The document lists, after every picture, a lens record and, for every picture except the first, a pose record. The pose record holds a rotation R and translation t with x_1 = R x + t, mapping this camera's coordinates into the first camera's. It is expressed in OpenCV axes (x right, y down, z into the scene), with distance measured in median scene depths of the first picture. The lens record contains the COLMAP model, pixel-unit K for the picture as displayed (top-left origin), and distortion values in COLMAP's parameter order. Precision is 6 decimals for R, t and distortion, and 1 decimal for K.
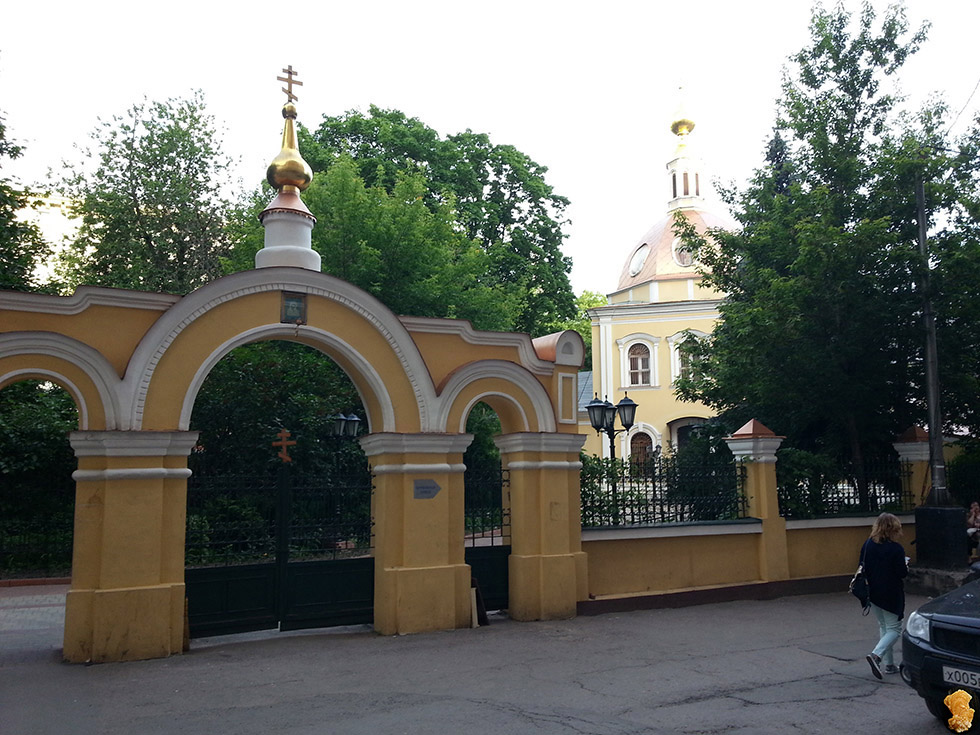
lens RADIAL K [[810.7, 0, 490.0], [0, 810.7, 367.5], [0, 0, 1]] dist [0.032620, -0.055646]
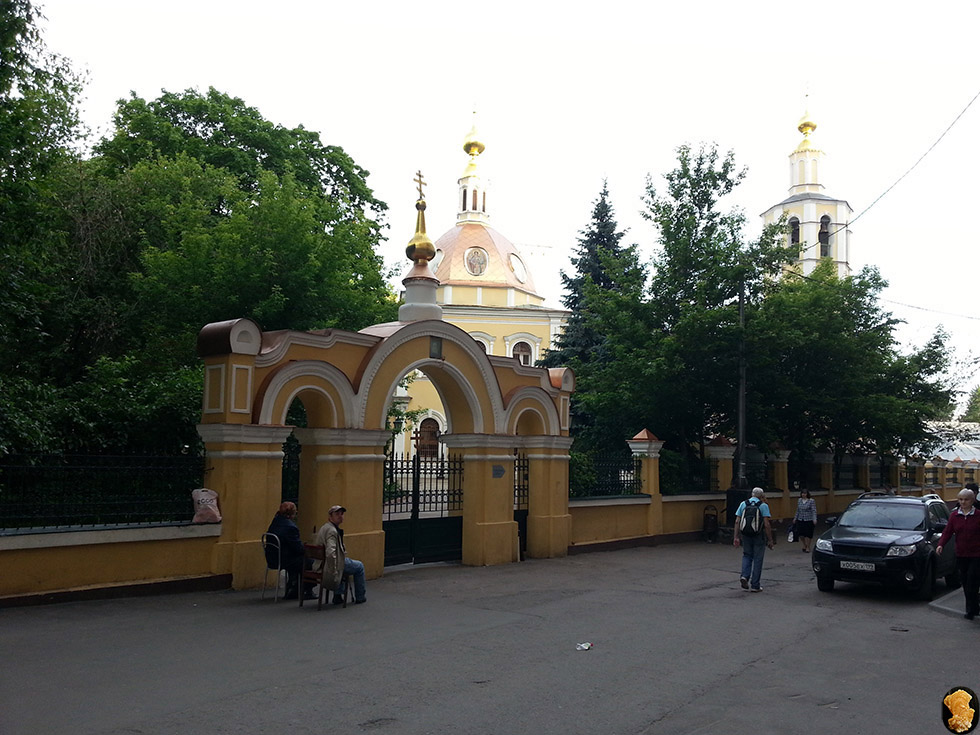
lens RADIAL K [[798.0, 0, 498.1], [0, 798.0, 378.8], [0, 0, 1]] dist [0.023879, -0.056261]
pose [[0.934206, 0.065852, 0.350604, -0.466003], [-0.080267, 0.996415, 0.026726, -0.047392], [-0.347587, -0.053109, 0.936143, -0.291424]]
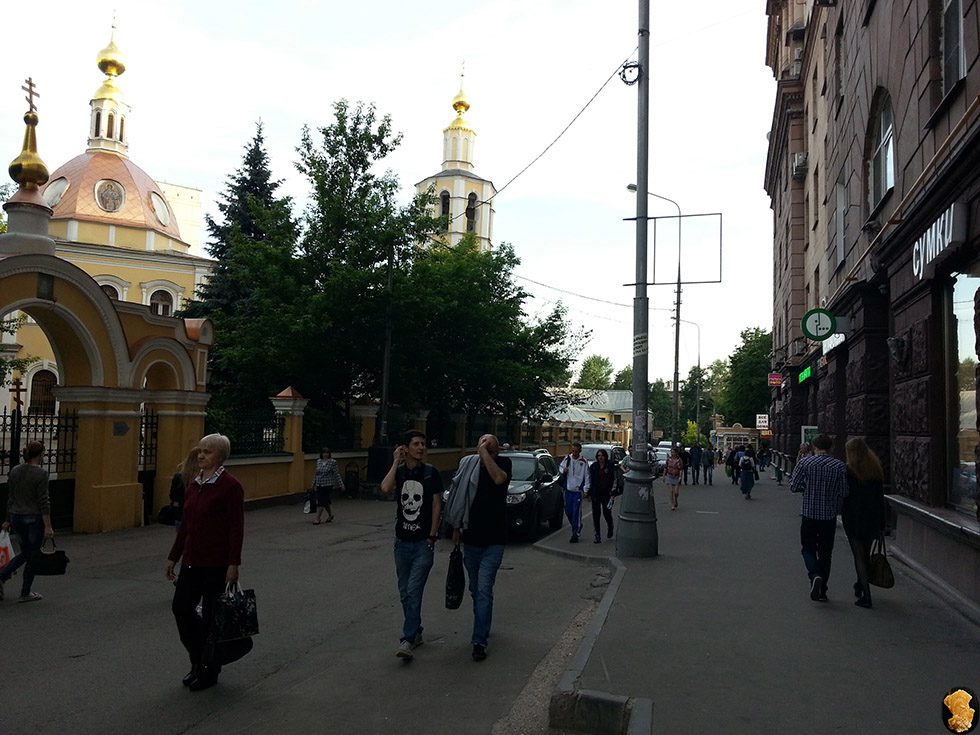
lens RADIAL K [[798.0, 0, 498.1], [0, 798.0, 378.8], [0, 0, 1]] dist [0.023879, -0.056261]
pose [[0.702219, 0.072114, 0.708299, -0.452476], [-0.131899, 0.990812, 0.029889, -0.044630], [-0.699636, -0.114413, 0.705279, -0.296533]]
